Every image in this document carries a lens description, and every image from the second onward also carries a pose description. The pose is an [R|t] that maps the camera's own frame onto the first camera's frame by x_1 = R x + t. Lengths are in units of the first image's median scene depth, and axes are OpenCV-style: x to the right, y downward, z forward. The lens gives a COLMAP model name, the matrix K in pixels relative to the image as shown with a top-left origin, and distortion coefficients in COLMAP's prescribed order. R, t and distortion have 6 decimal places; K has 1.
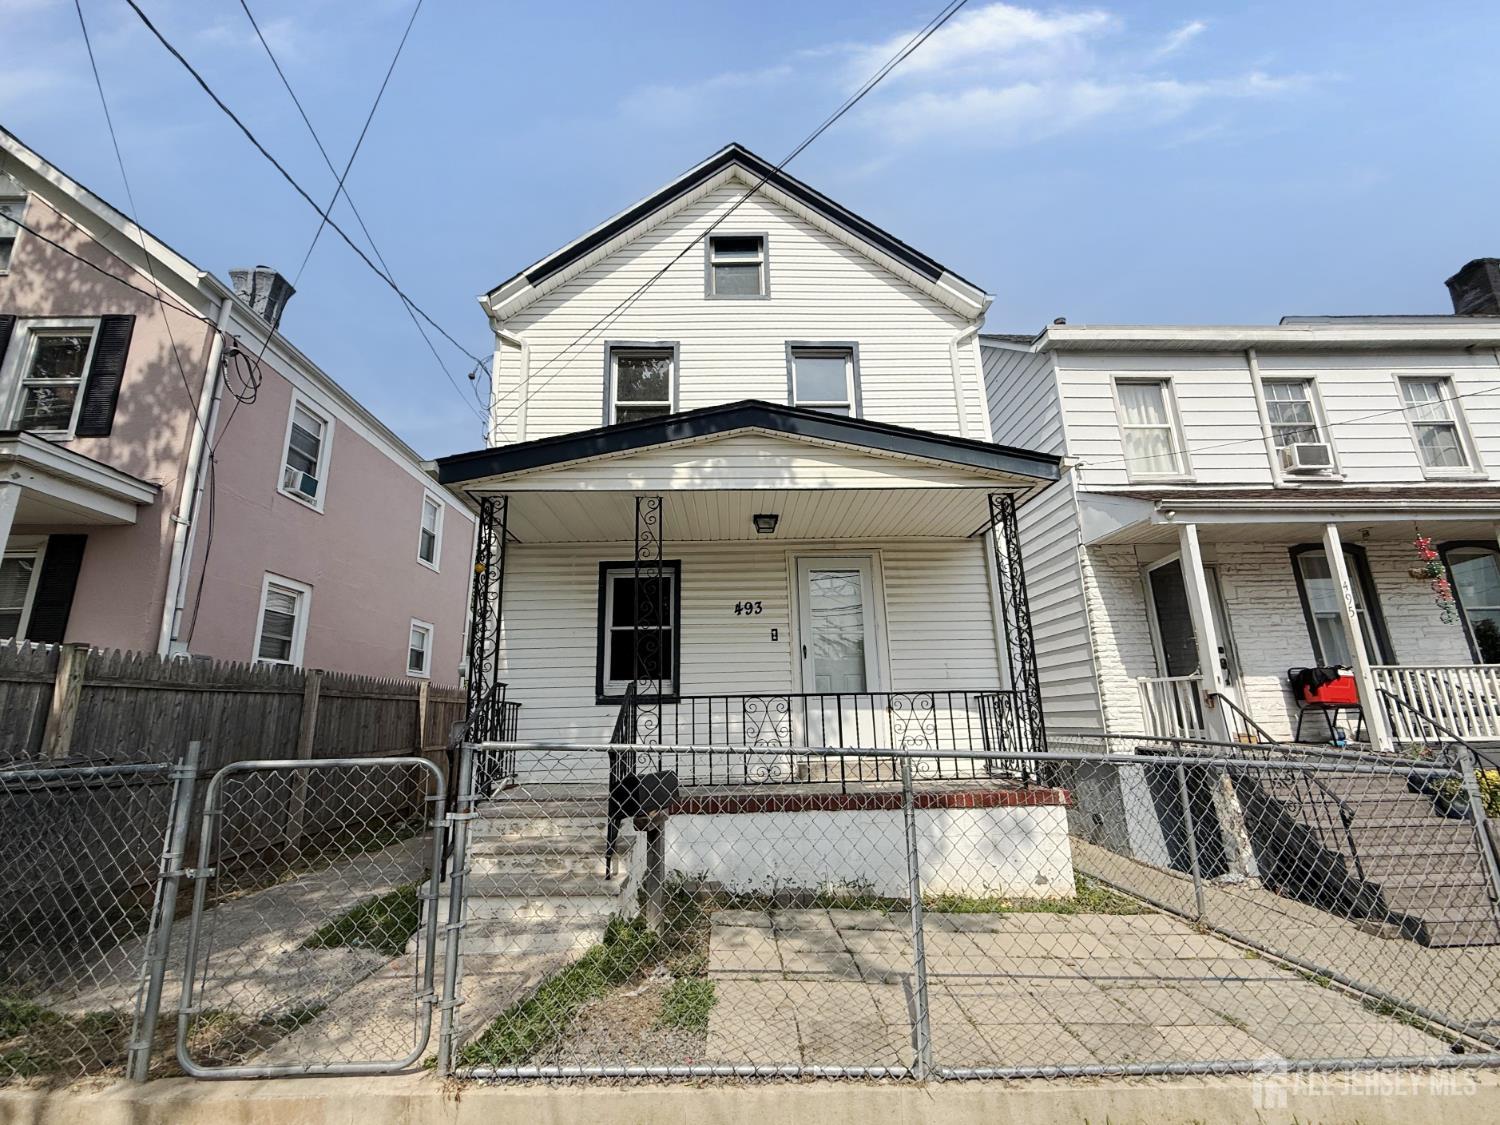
lens RADIAL K [[632.2, 0, 747.4], [0, 632.2, 559.9], [0, 0, 1]] dist [0.001011, 0.000221]
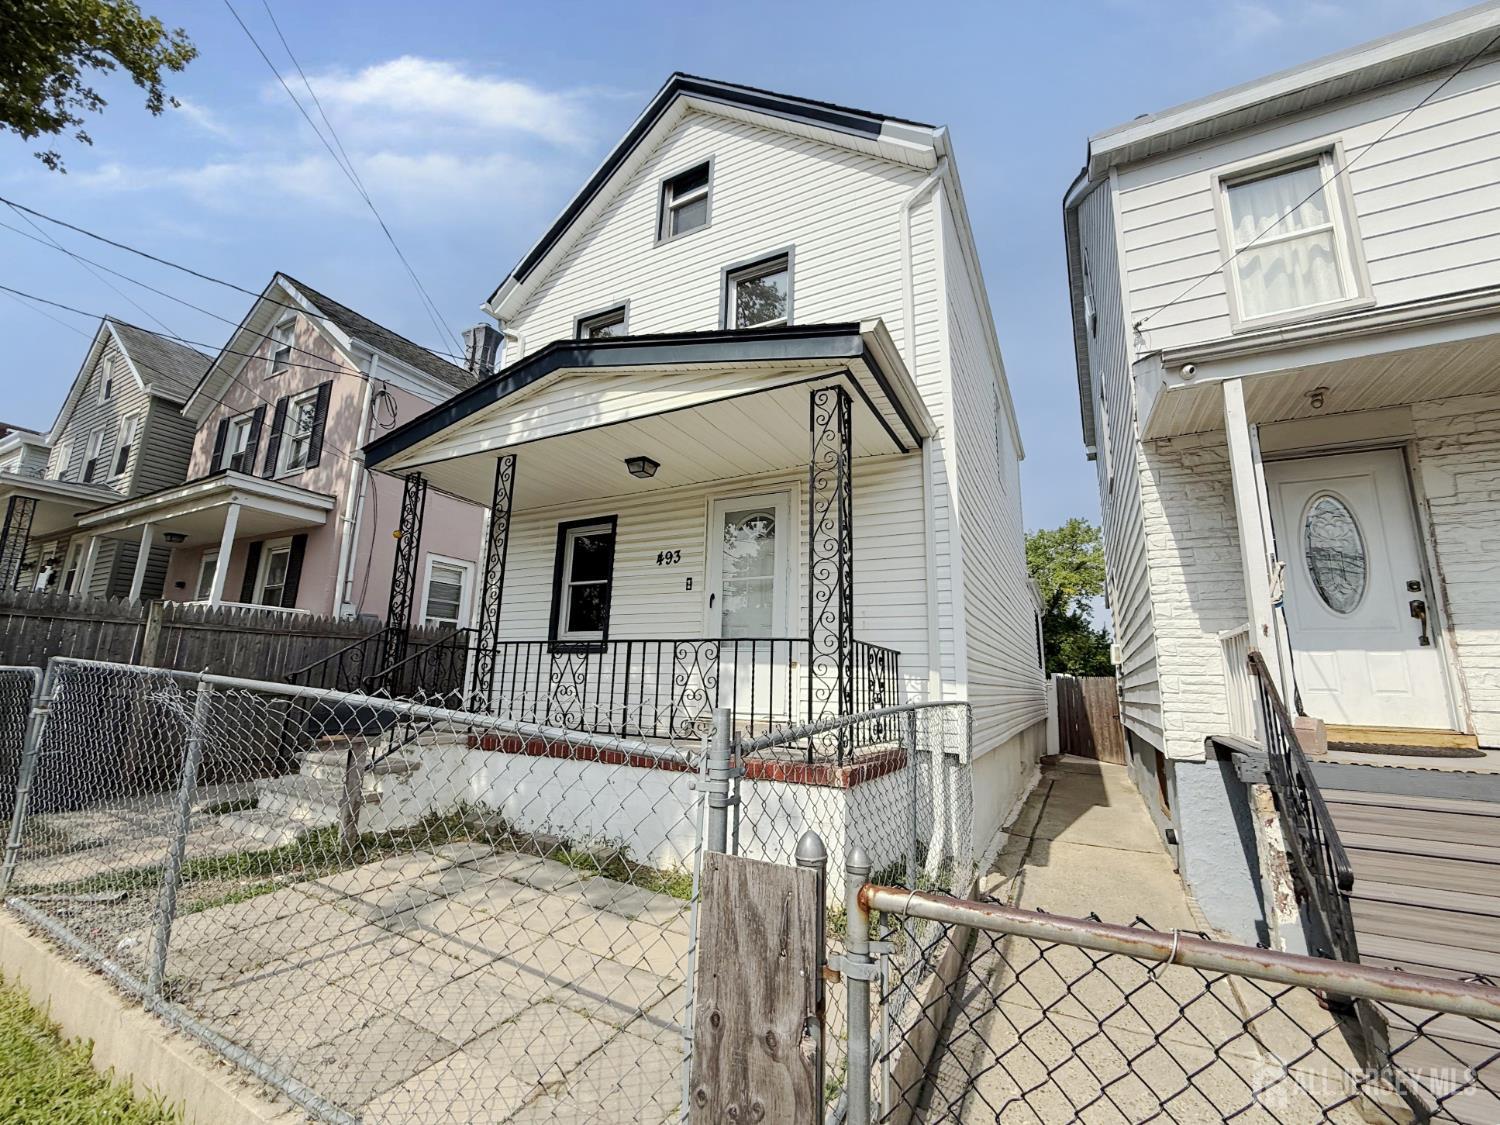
lens RADIAL K [[617.3, 0, 750.4], [0, 617.3, 559.5], [0, 0, 1]] dist [-0.000223, -0.000126]
pose [[0.869142, -0.055852, -0.491399, 0.539877], [0.077004, 0.996768, 0.022906, 0.063095], [0.488531, -0.057748, 0.870633, 0.224919]]
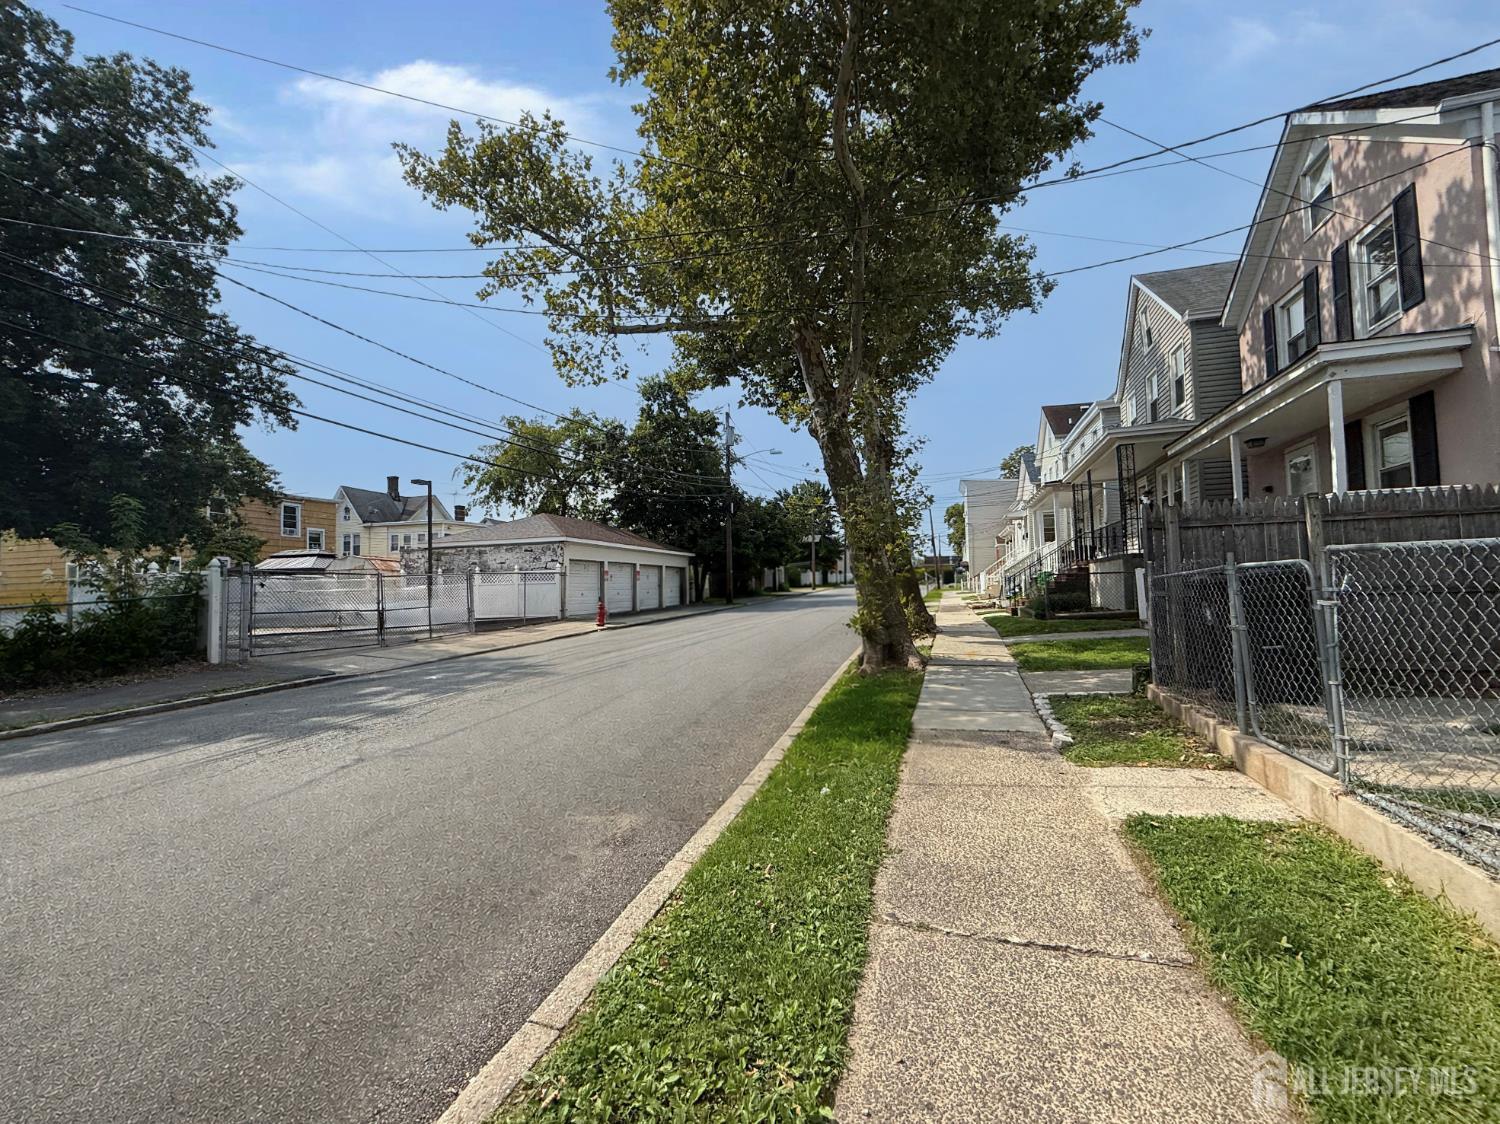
lens RADIAL K [[608.9, 0, 740.4], [0, 608.9, 560.8], [0, 0, 1]] dist [-0.000762, -0.000618]
pose [[-0.346079, -0.017442, -0.938043, 0.395252], [0.251764, 0.961429, -0.110762, 0.059730], [0.903794, -0.274498, -0.328339, 0.132158]]
